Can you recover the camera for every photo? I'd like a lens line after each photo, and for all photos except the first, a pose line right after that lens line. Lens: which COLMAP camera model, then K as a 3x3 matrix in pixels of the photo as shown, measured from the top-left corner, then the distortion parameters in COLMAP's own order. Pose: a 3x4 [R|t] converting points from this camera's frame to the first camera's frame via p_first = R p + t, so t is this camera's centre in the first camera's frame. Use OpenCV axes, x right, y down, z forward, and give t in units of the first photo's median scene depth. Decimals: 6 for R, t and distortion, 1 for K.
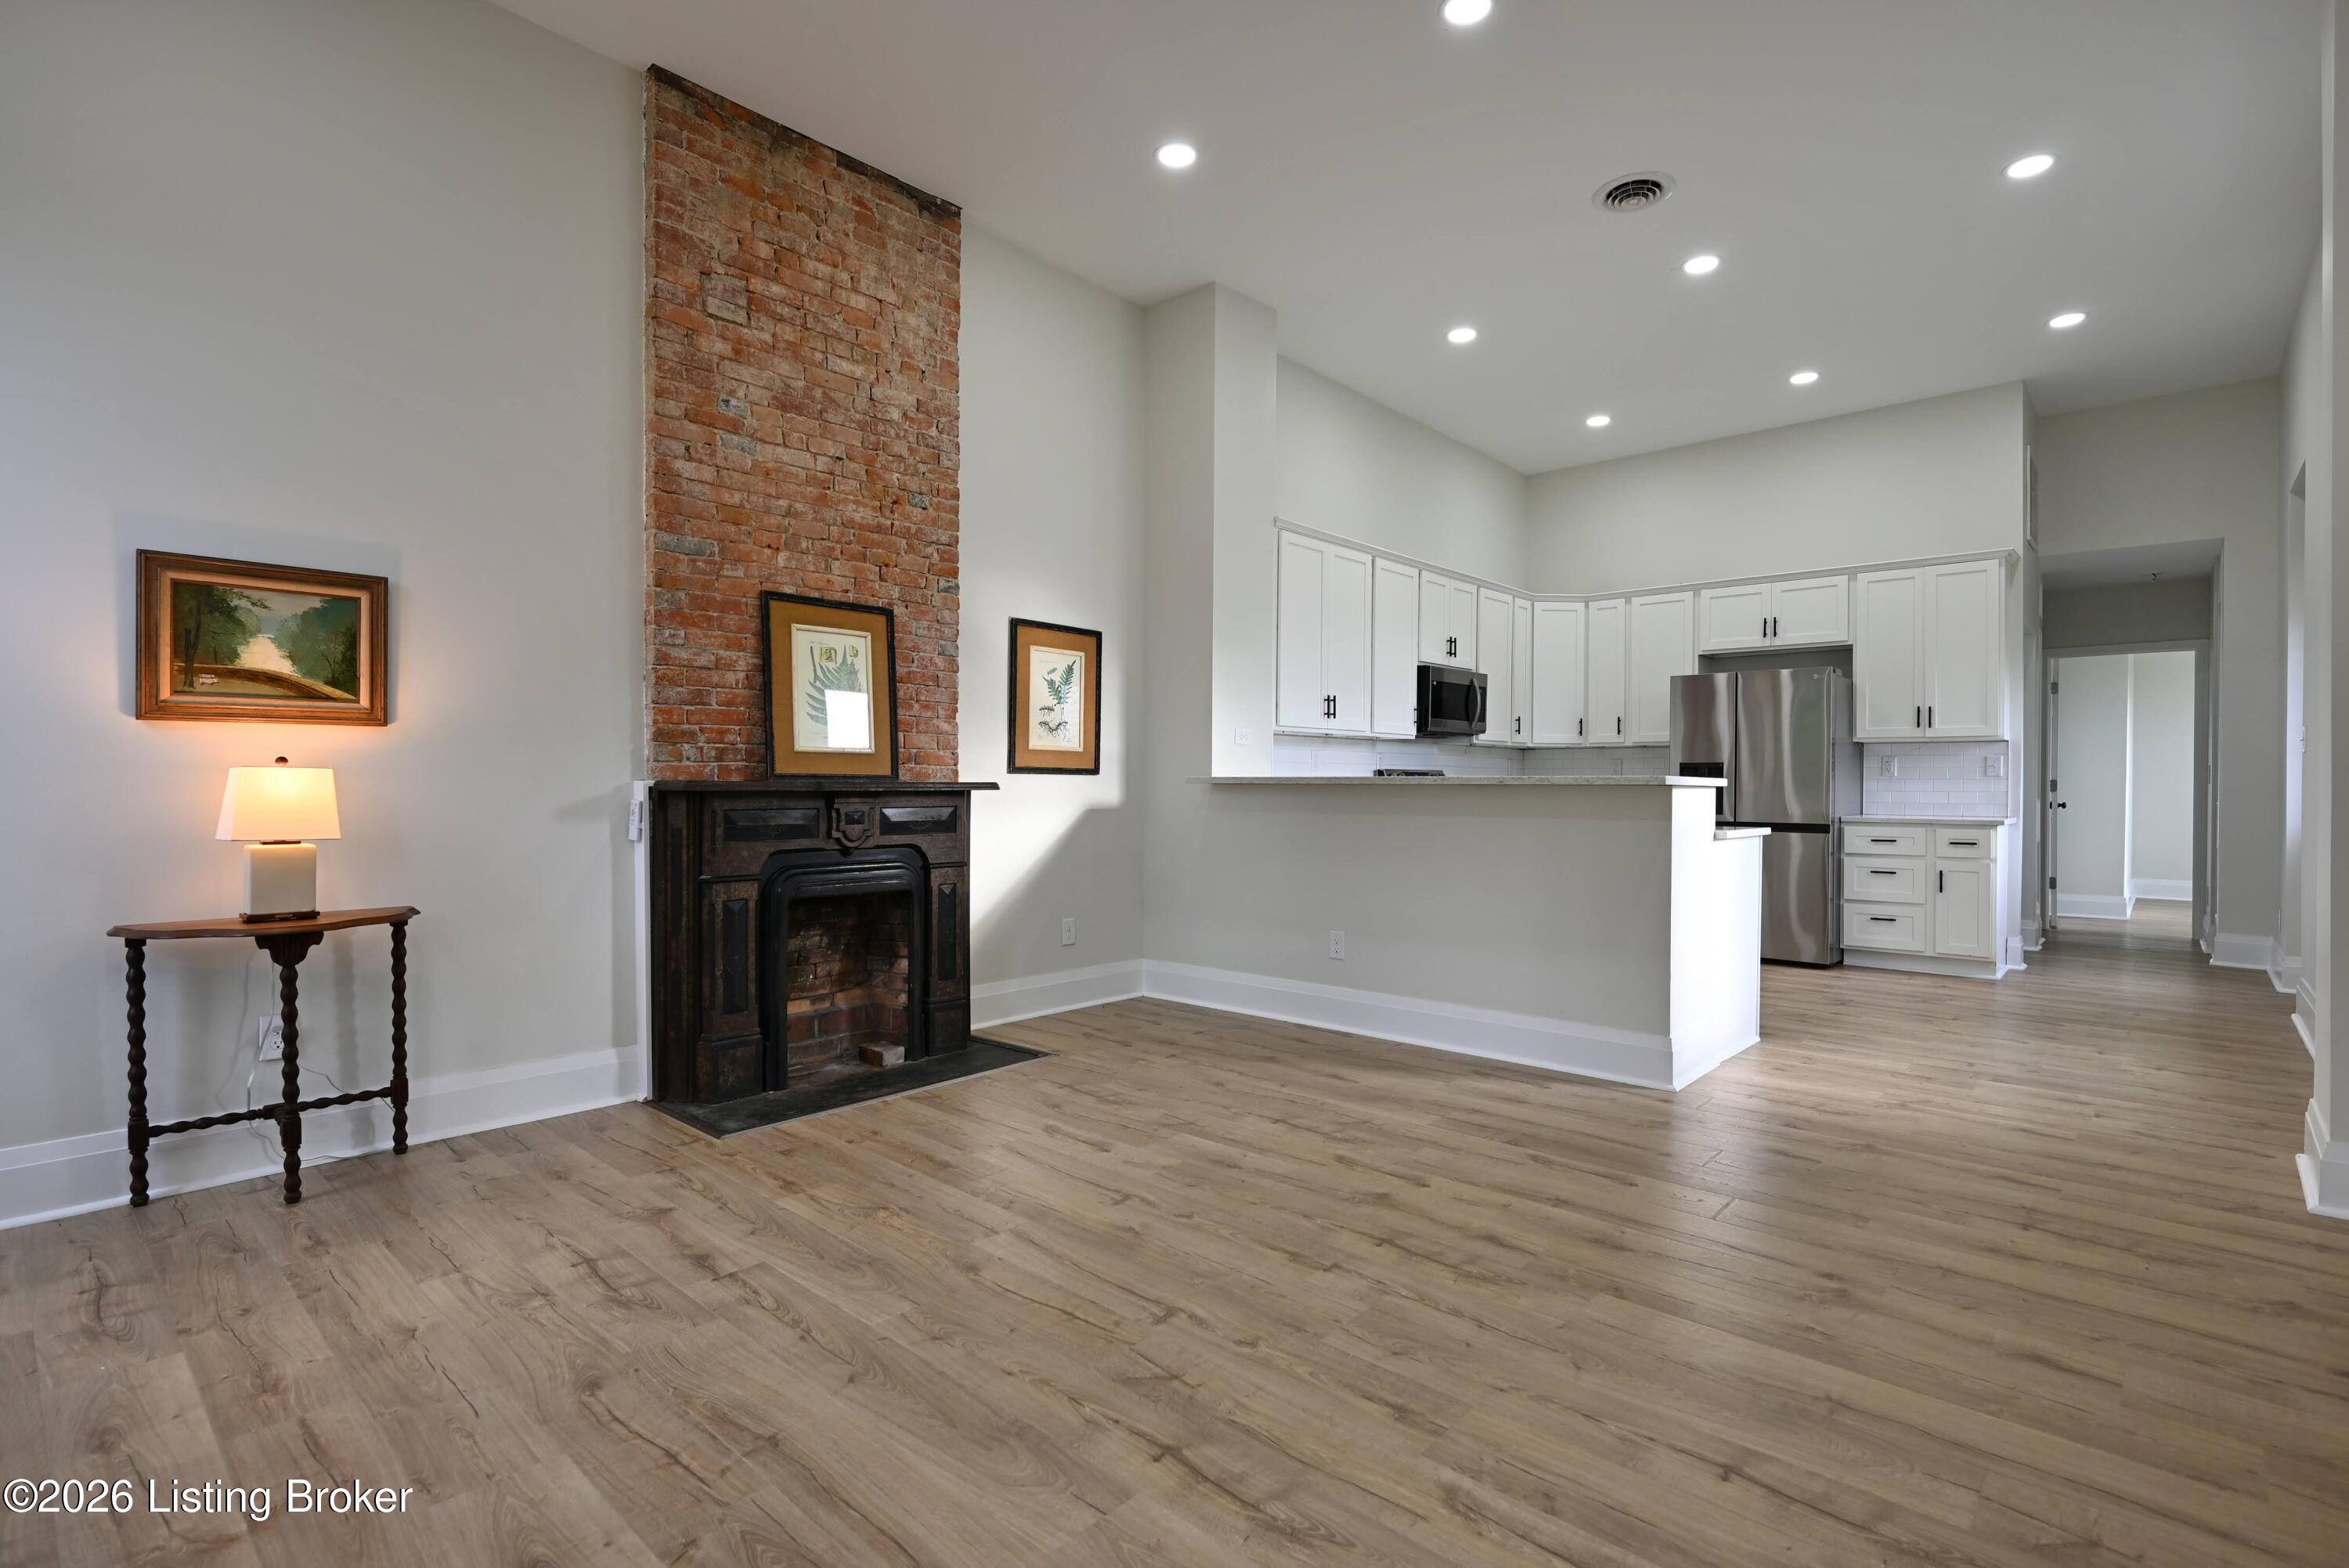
lens RADIAL K [[1109.5, 0, 1178.3], [0, 1109.5, 784.0], [0, 0, 1]] dist [-0.000862, -0.000484]
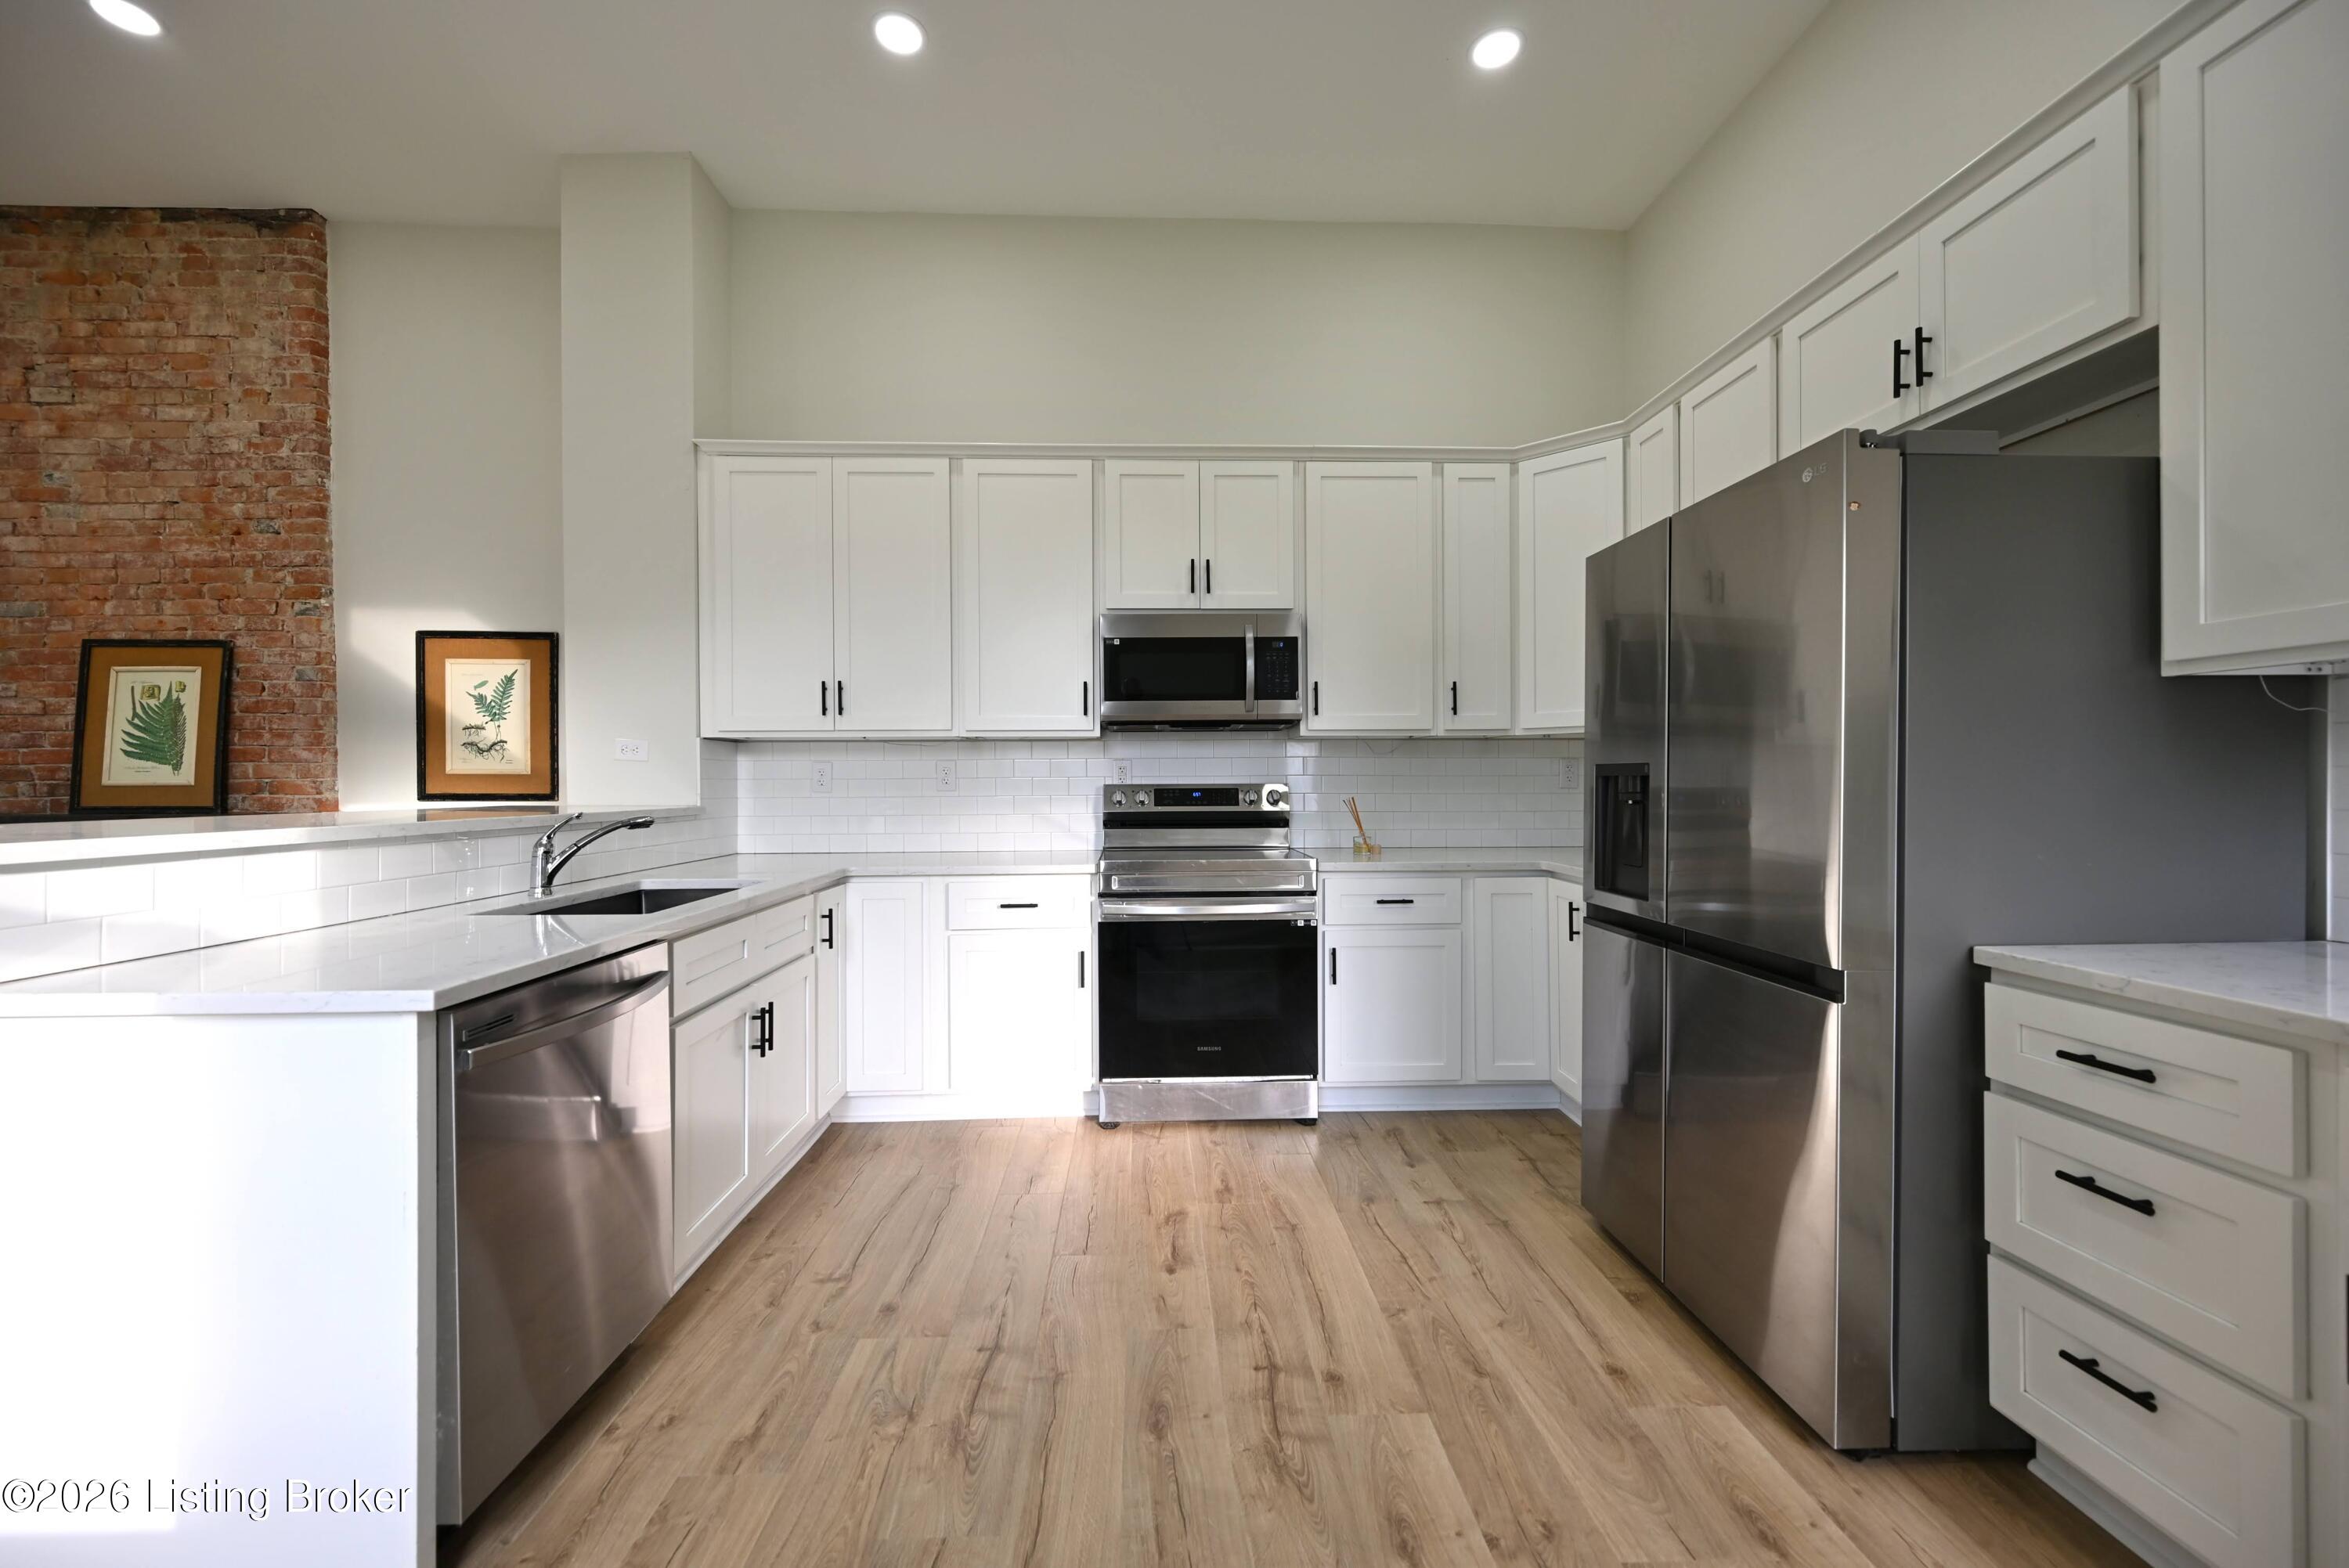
lens RADIAL K [[922.2, 0, 1177.0], [0, 922.2, 784.7], [0, 0, 1]] dist [-0.000869, 0.000387]
pose [[0.697505, -0.005094, -0.716562, 1.046110], [0.007836, 0.999969, 0.000519, -0.023237], [0.716537, -0.005977, 0.697524, 1.153283]]
